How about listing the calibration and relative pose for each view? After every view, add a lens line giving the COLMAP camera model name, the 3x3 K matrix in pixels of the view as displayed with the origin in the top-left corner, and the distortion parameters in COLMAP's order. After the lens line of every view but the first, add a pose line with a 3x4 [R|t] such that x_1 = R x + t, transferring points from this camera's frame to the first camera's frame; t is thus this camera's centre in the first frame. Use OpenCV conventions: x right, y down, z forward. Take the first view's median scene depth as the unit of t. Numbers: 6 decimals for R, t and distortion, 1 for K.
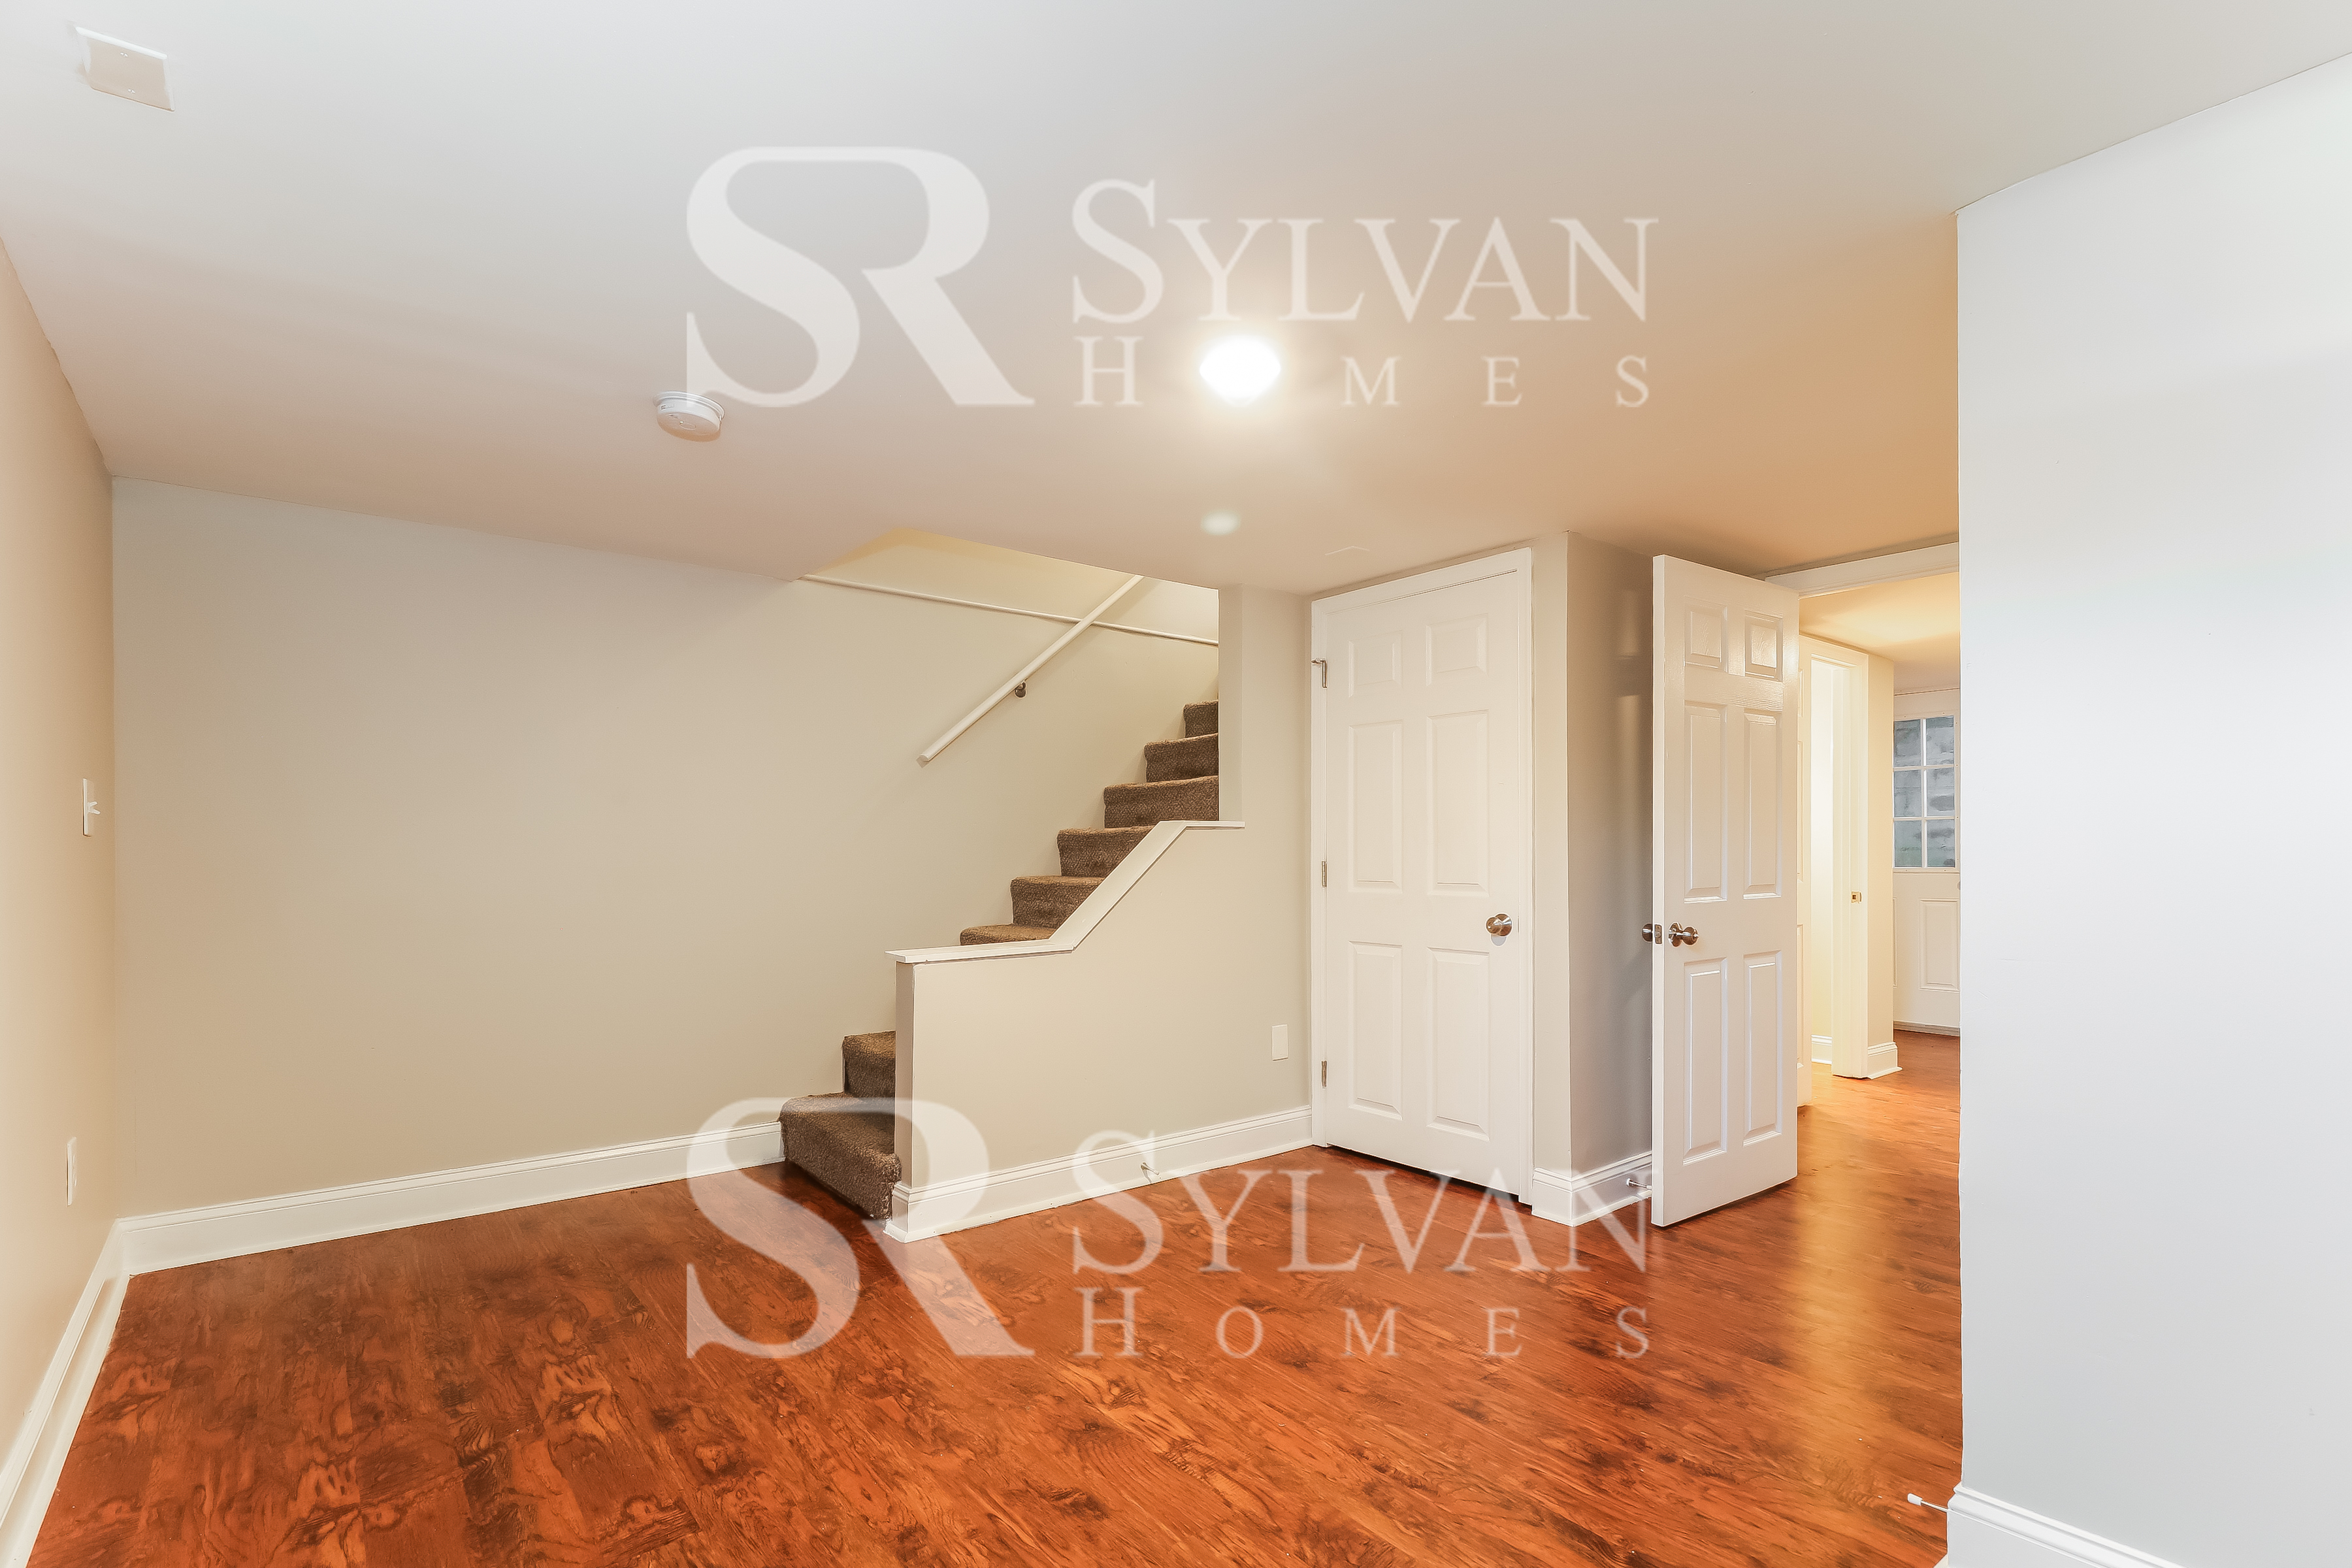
lens RADIAL K [[1079.1, 0, 1175.9], [0, 1079.1, 763.9], [0, 0, 1]] dist [0.023753, -0.012711]
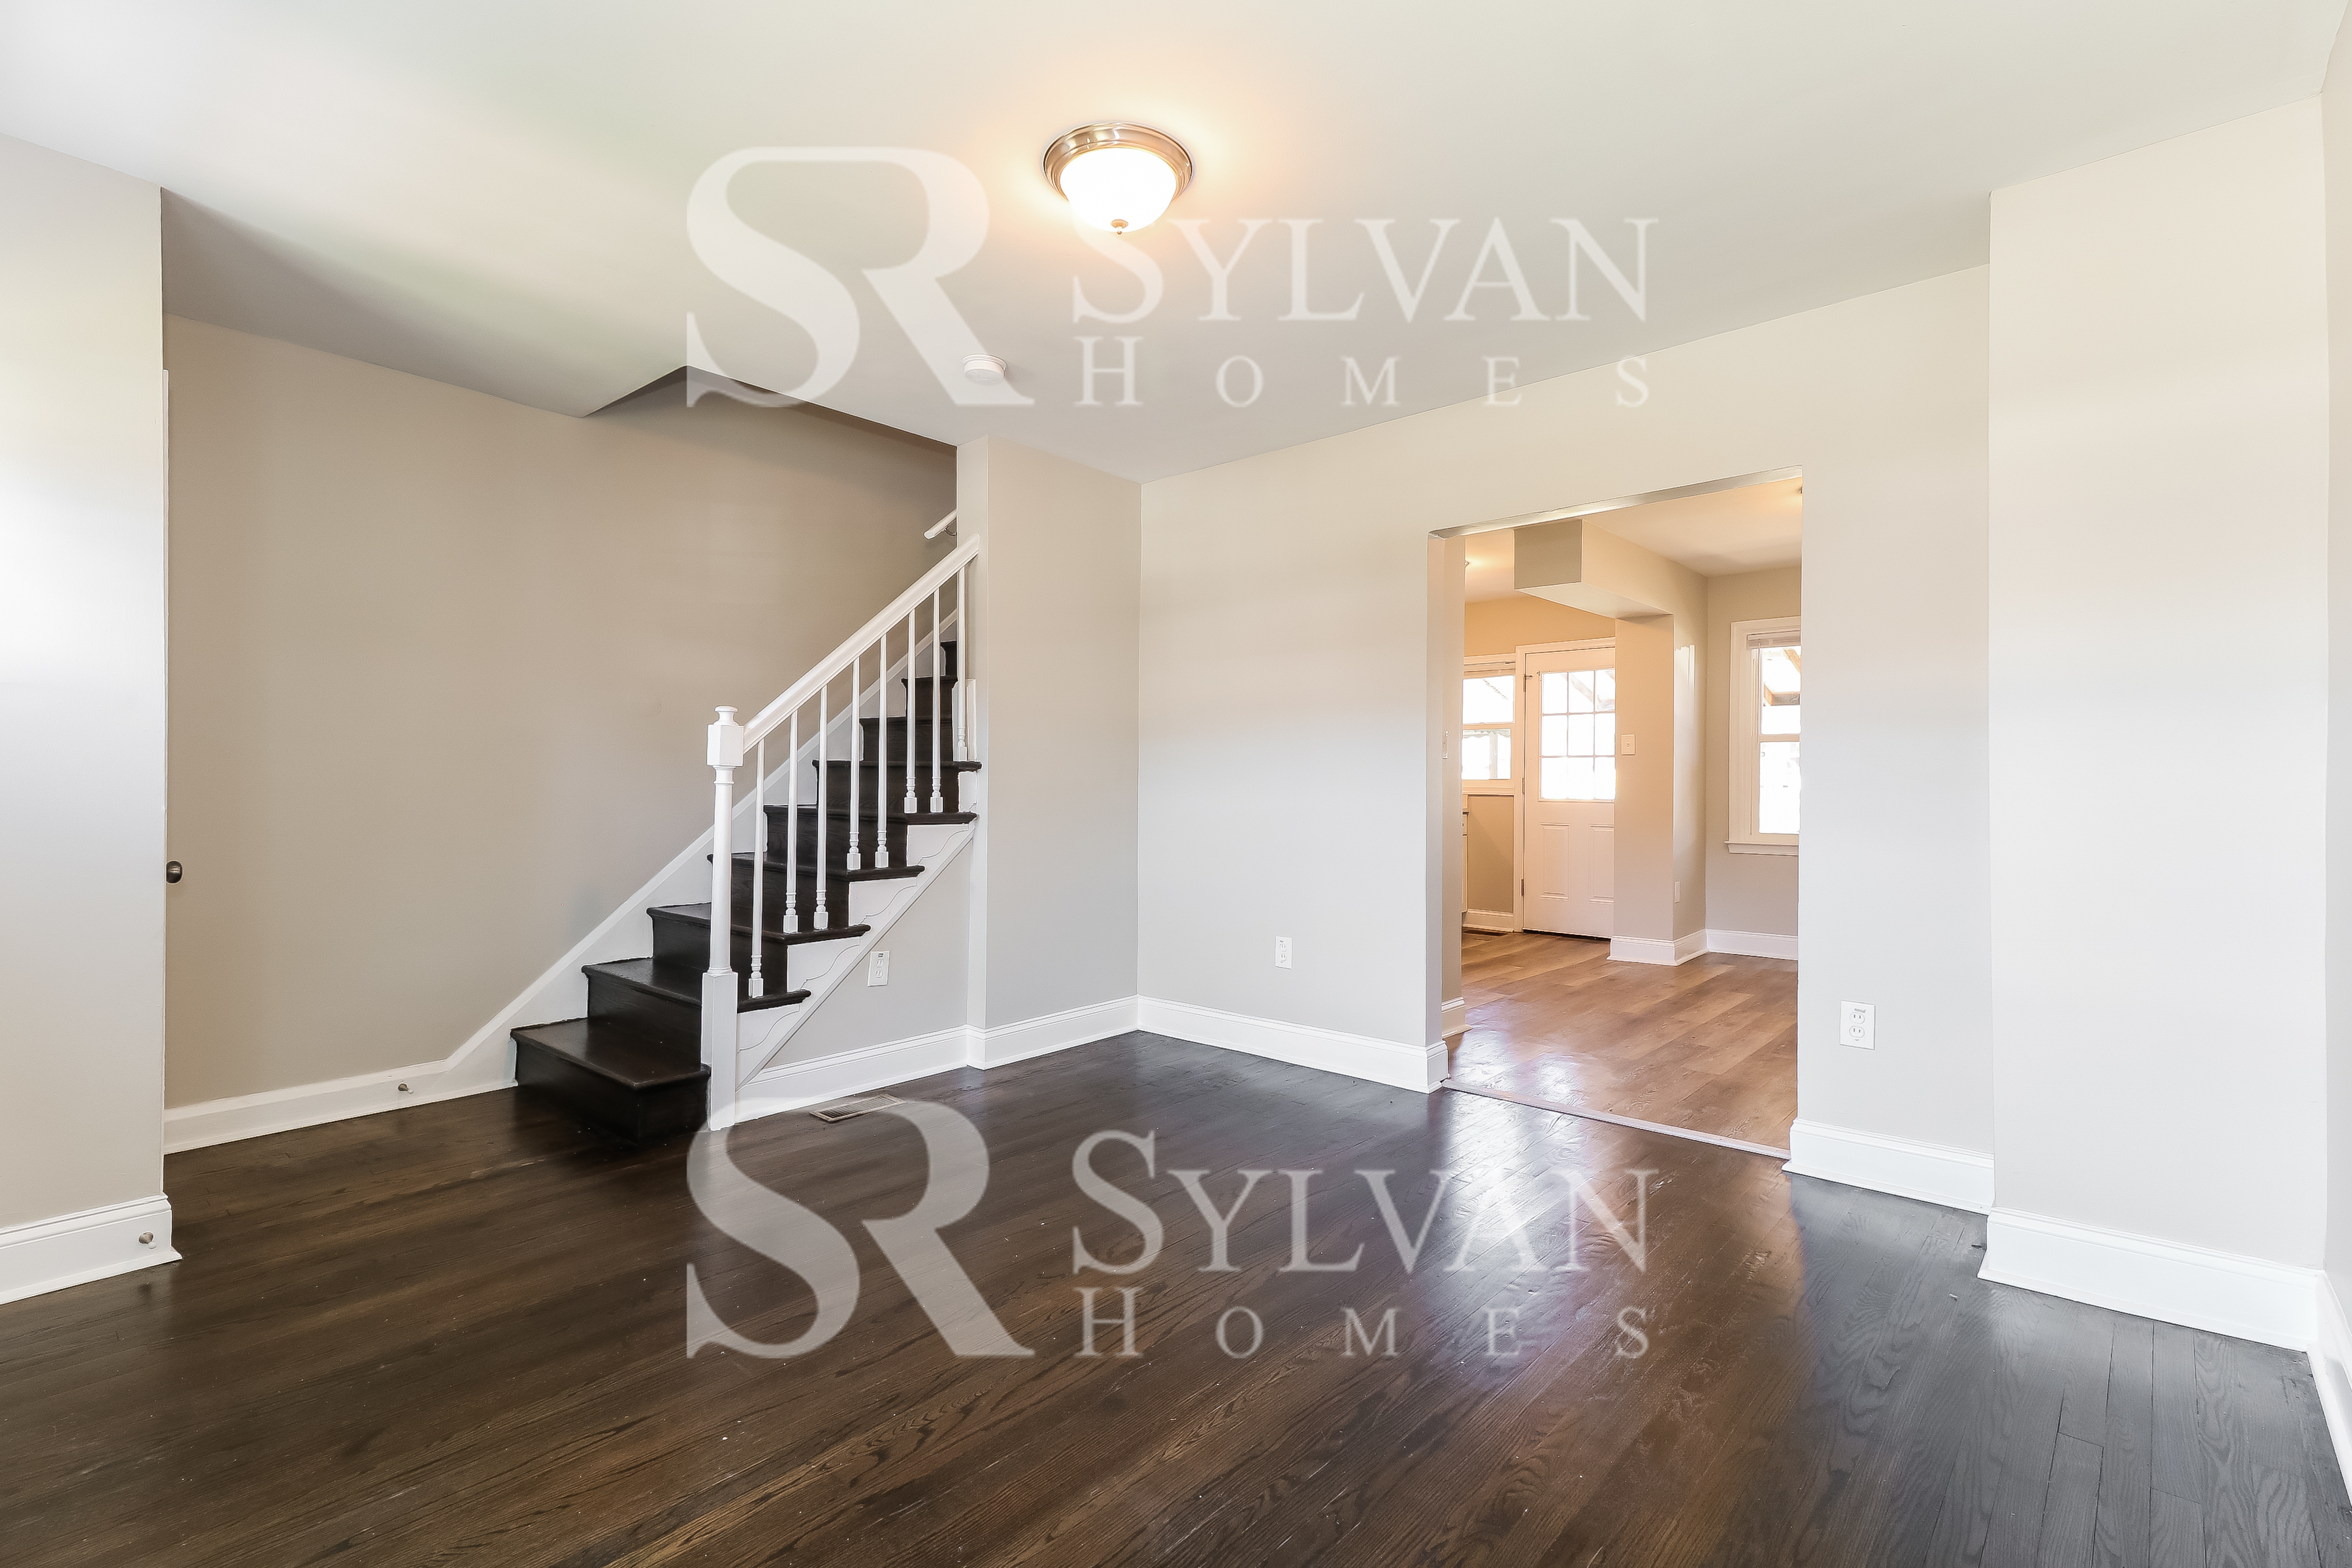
lens RADIAL K [[1079.1, 0, 1175.9], [0, 1079.1, 763.9], [0, 0, 1]] dist [0.023753, -0.012711]
pose [[1.000000, -0.000174, -0.000417, 0.000577], [0.000175, 0.999999, 0.001010, -0.880763], [0.000417, -0.001010, 0.999999, -0.005000]]
